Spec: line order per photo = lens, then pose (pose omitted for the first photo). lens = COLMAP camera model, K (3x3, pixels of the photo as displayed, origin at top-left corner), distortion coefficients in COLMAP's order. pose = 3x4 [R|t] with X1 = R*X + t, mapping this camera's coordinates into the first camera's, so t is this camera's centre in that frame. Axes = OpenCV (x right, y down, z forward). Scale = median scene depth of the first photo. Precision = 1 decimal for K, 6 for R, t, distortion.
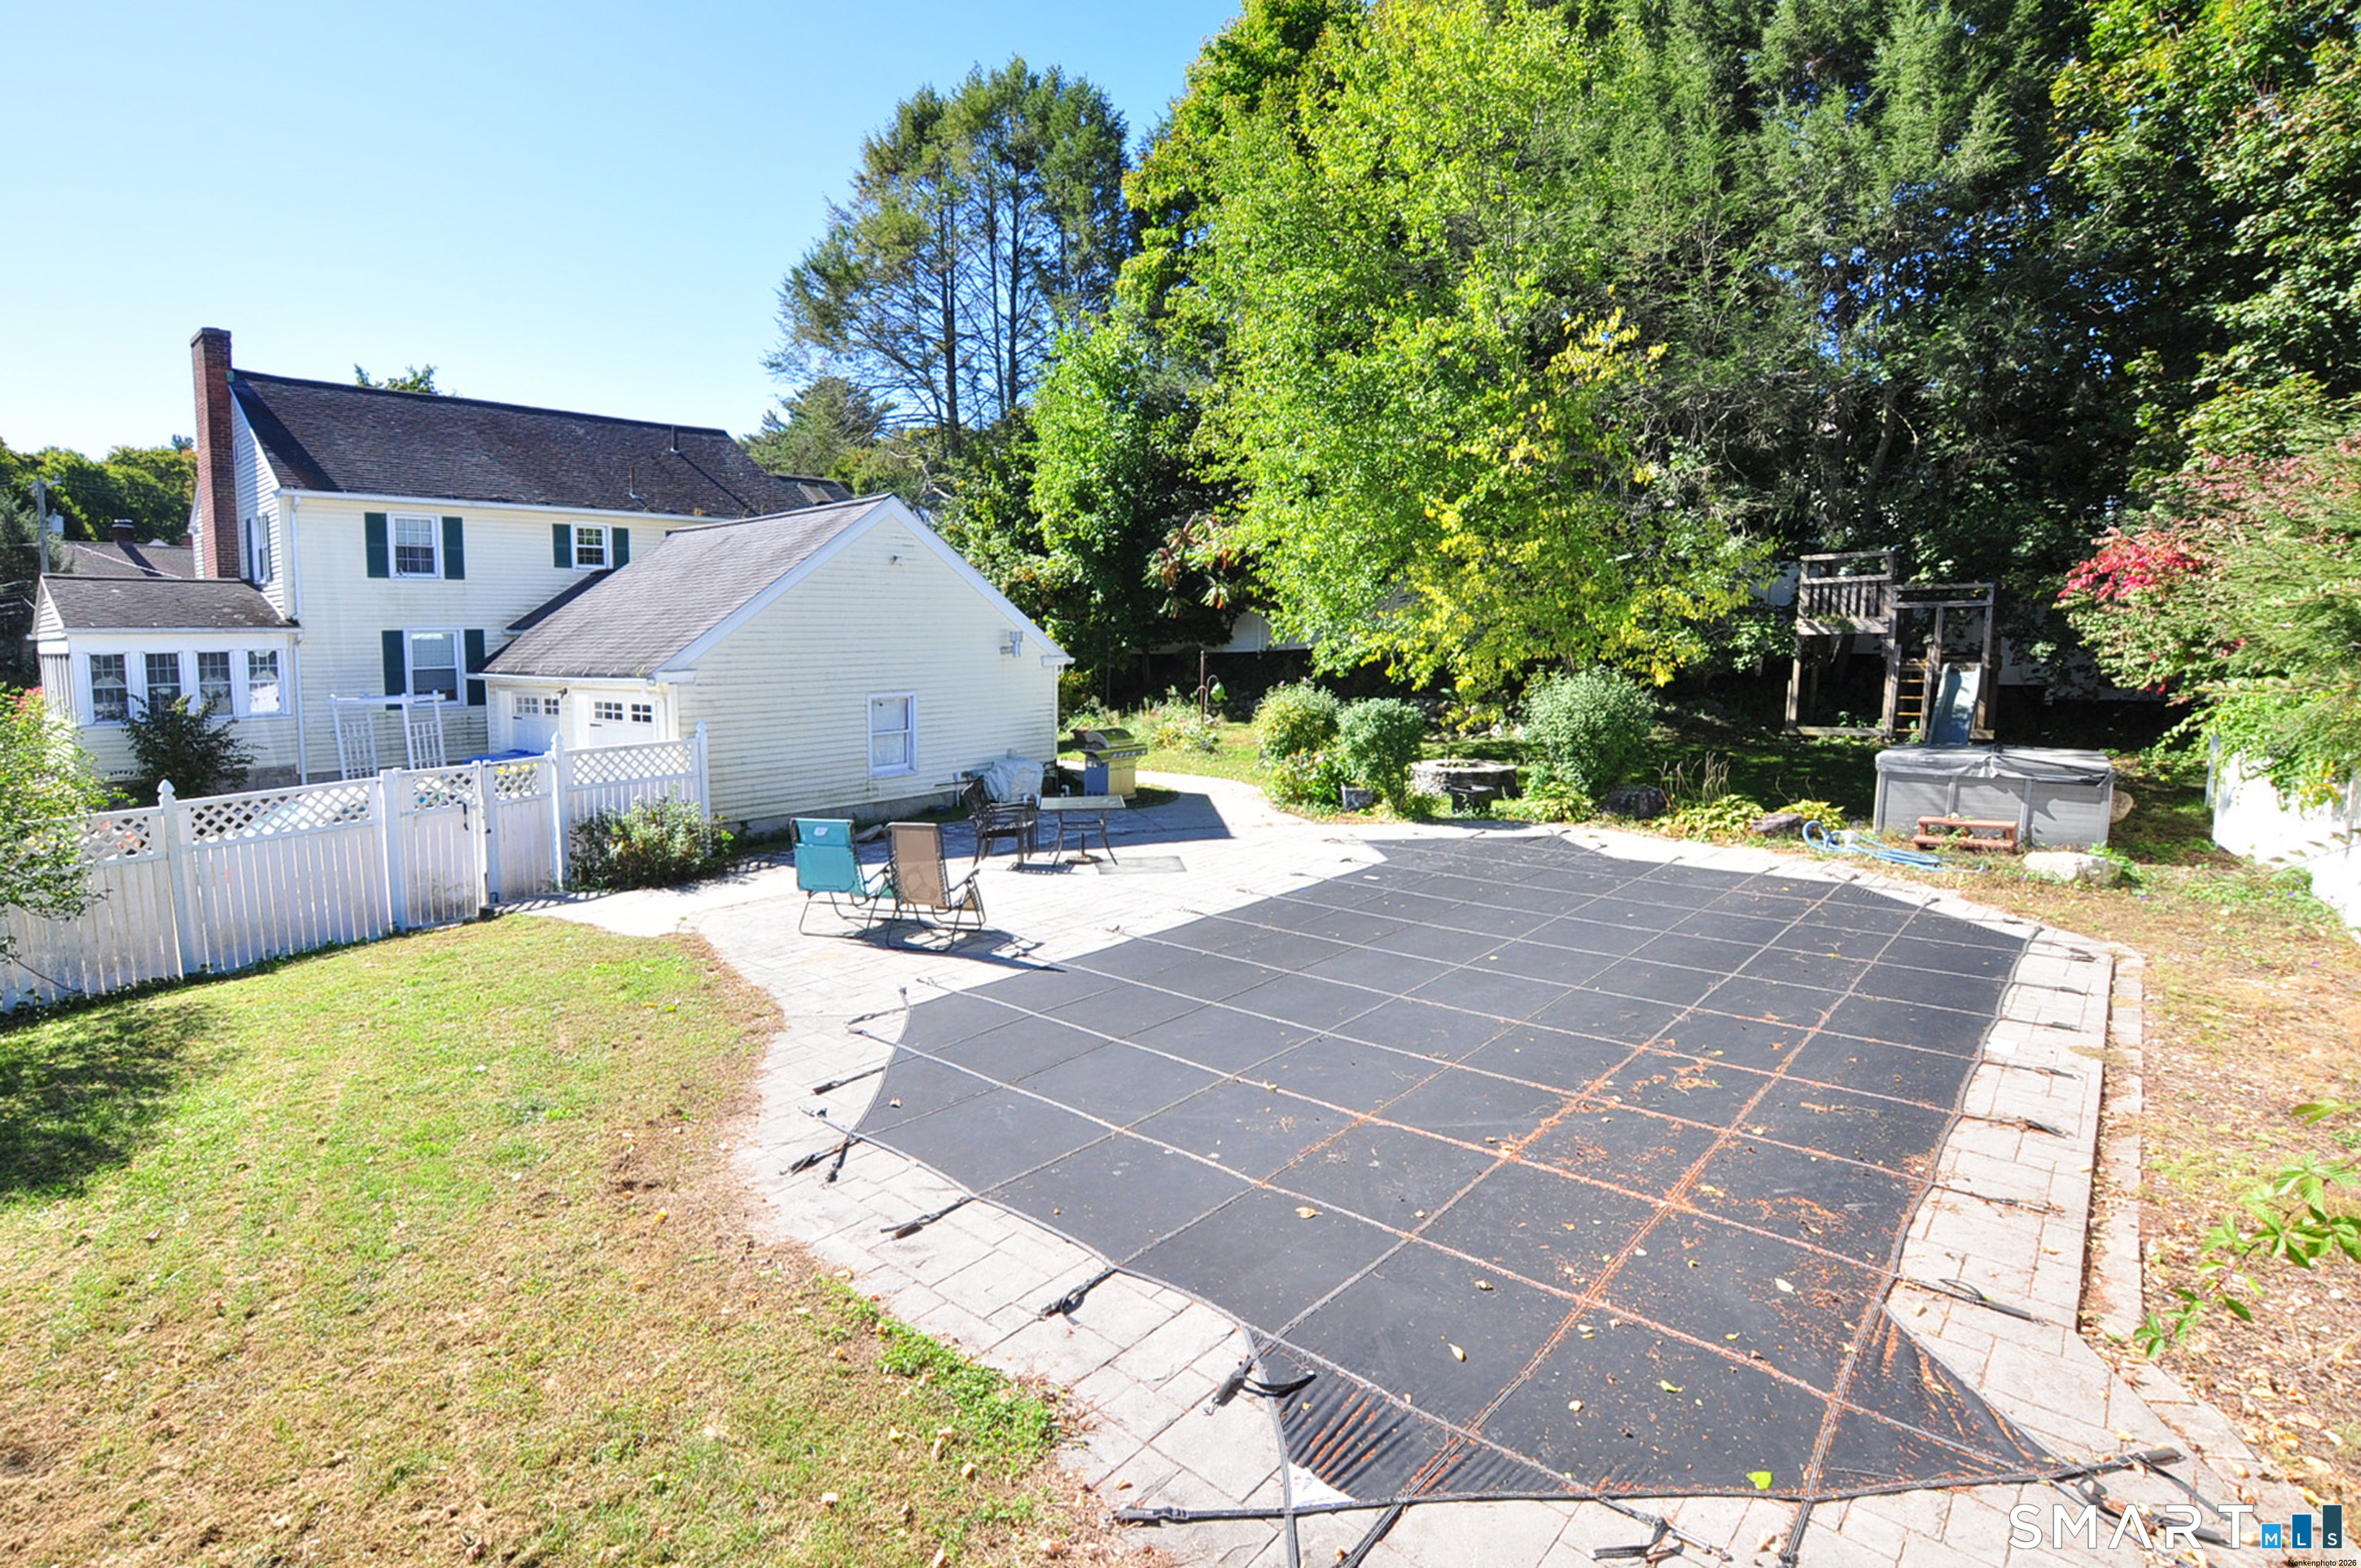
lens RADIAL K [[1086.8, 0, 1181.5], [0, 1086.8, 858.1], [0, 0, 1]] dist [-0.045966, 0.000559]
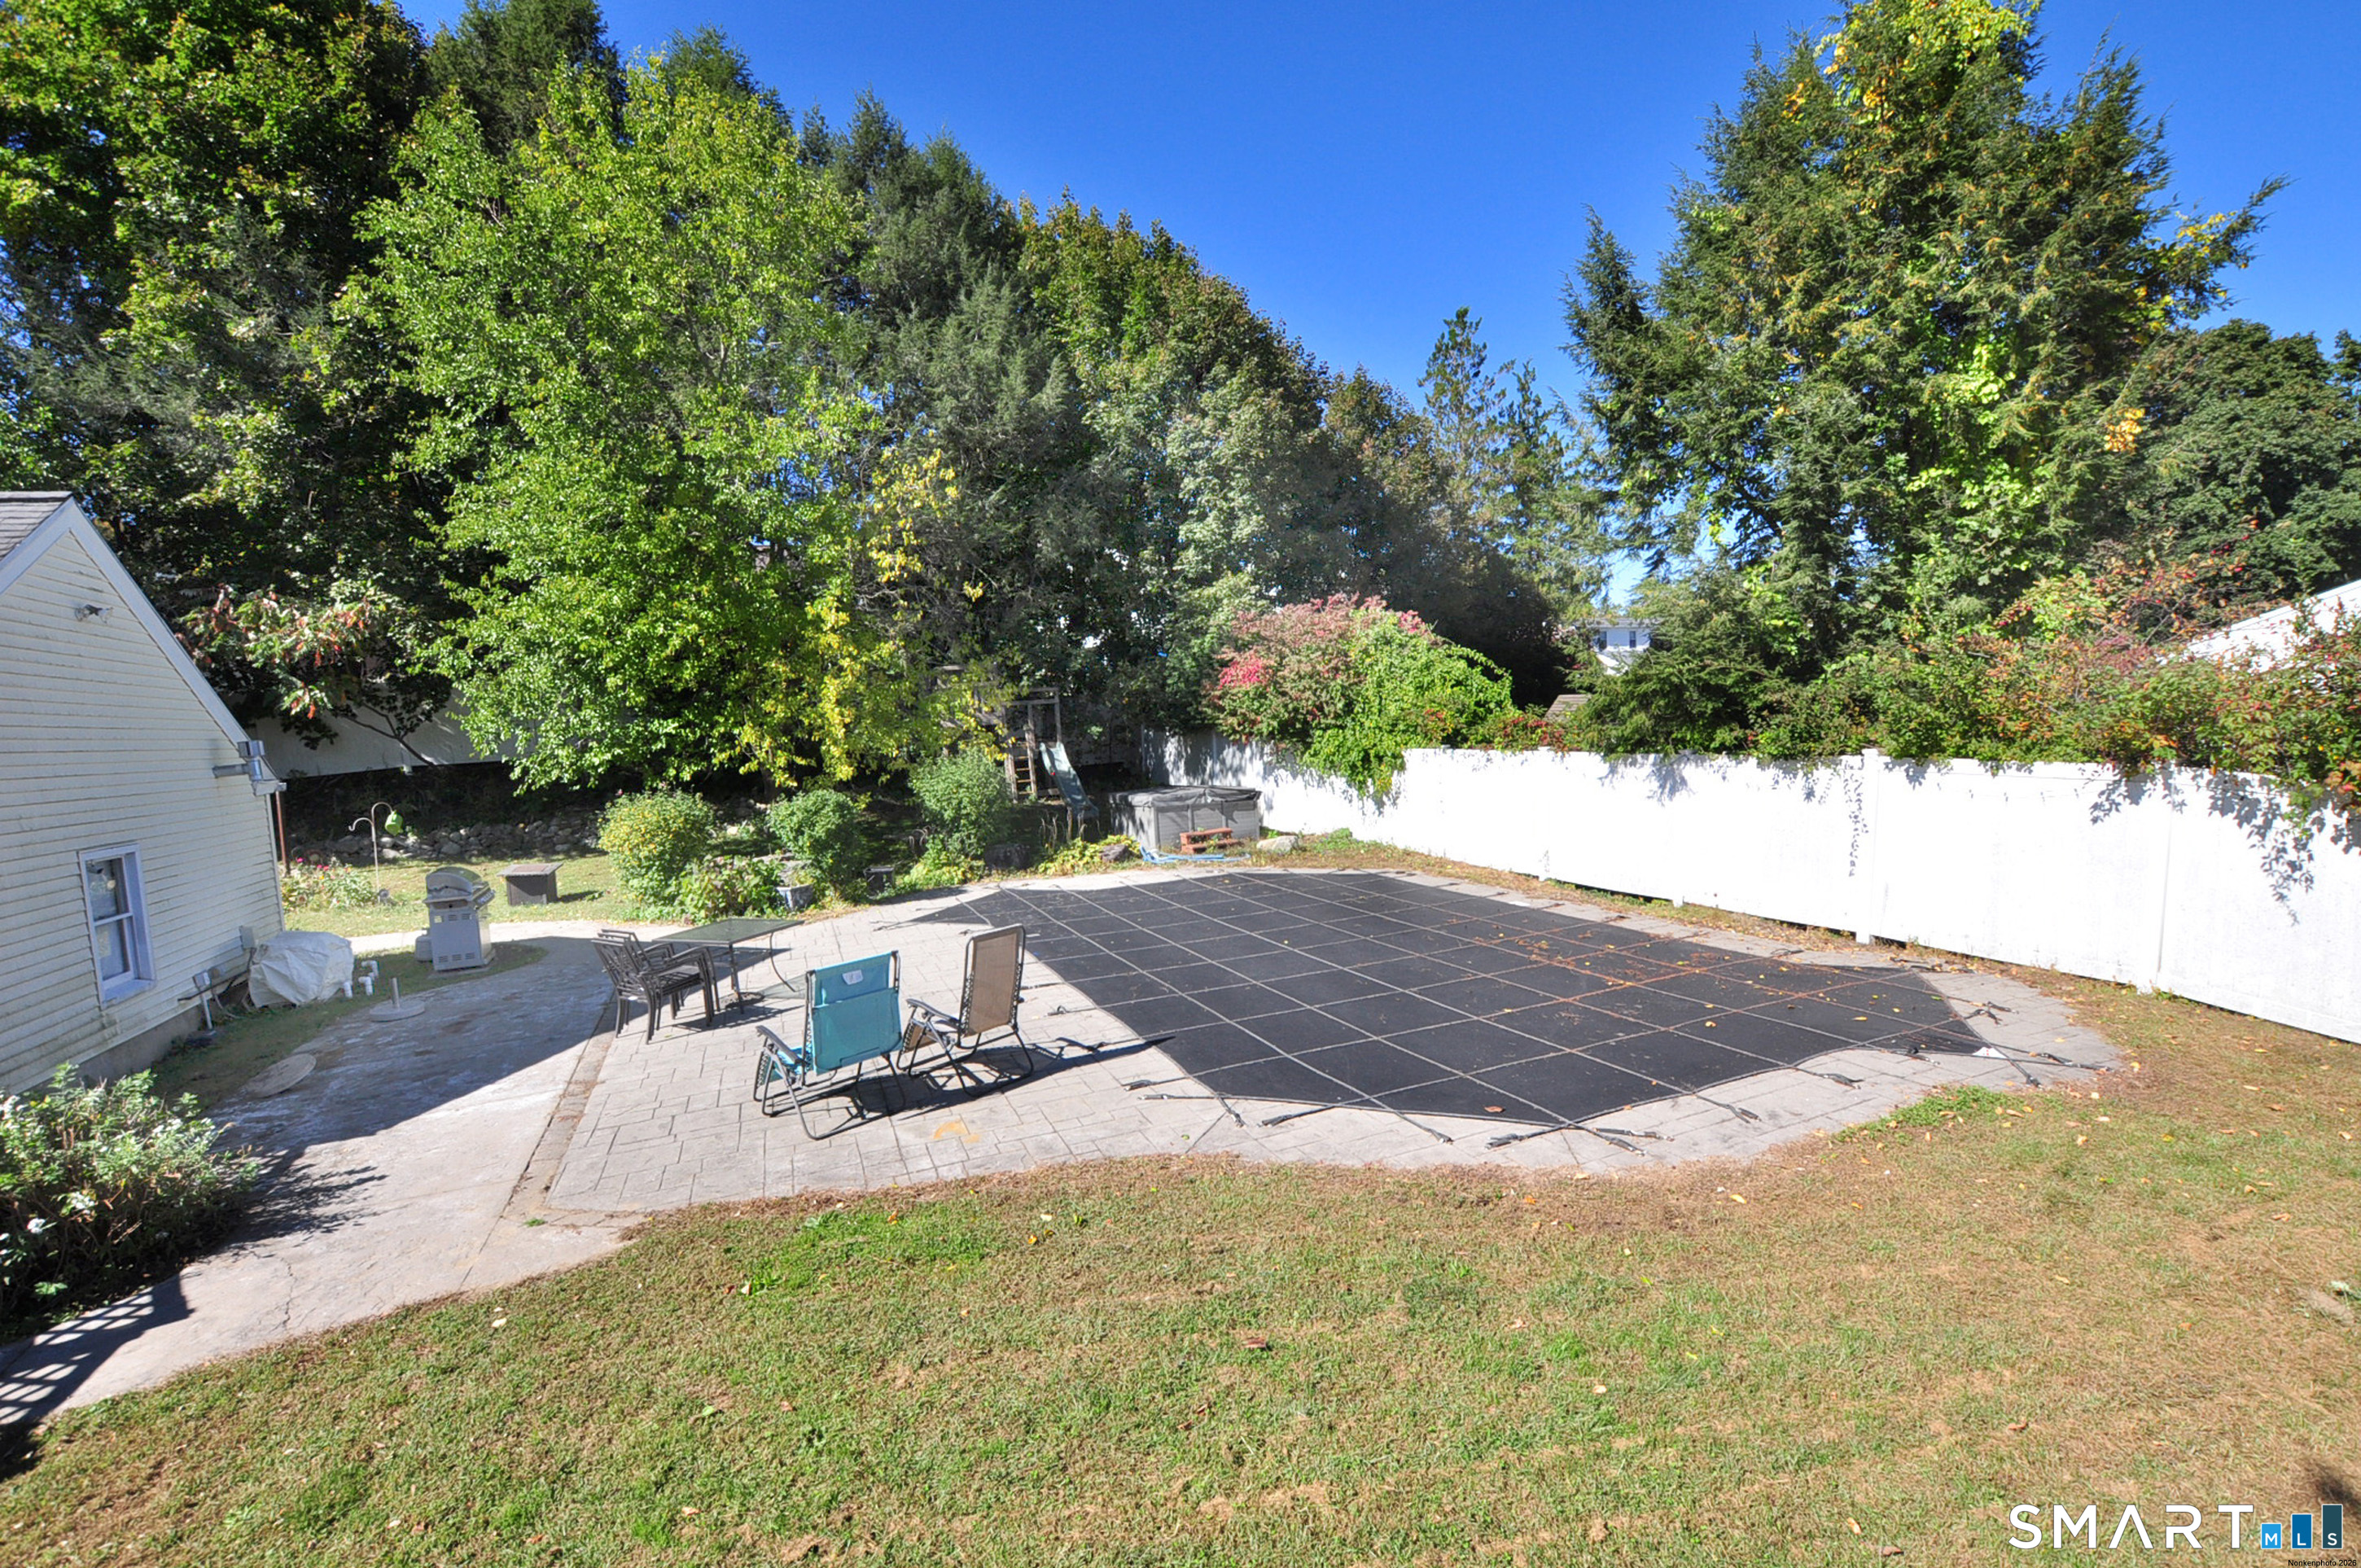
lens RADIAL K [[1012.4, 0, 1179.7], [0, 1012.4, 816.7], [0, 0, 1]] dist [-0.014701, 0.000362]
pose [[0.434453, -0.089726, 0.896214, -0.806196], [0.217191, 0.976100, -0.007563, -0.071744], [-0.874116, 0.197935, 0.443557, 0.496416]]
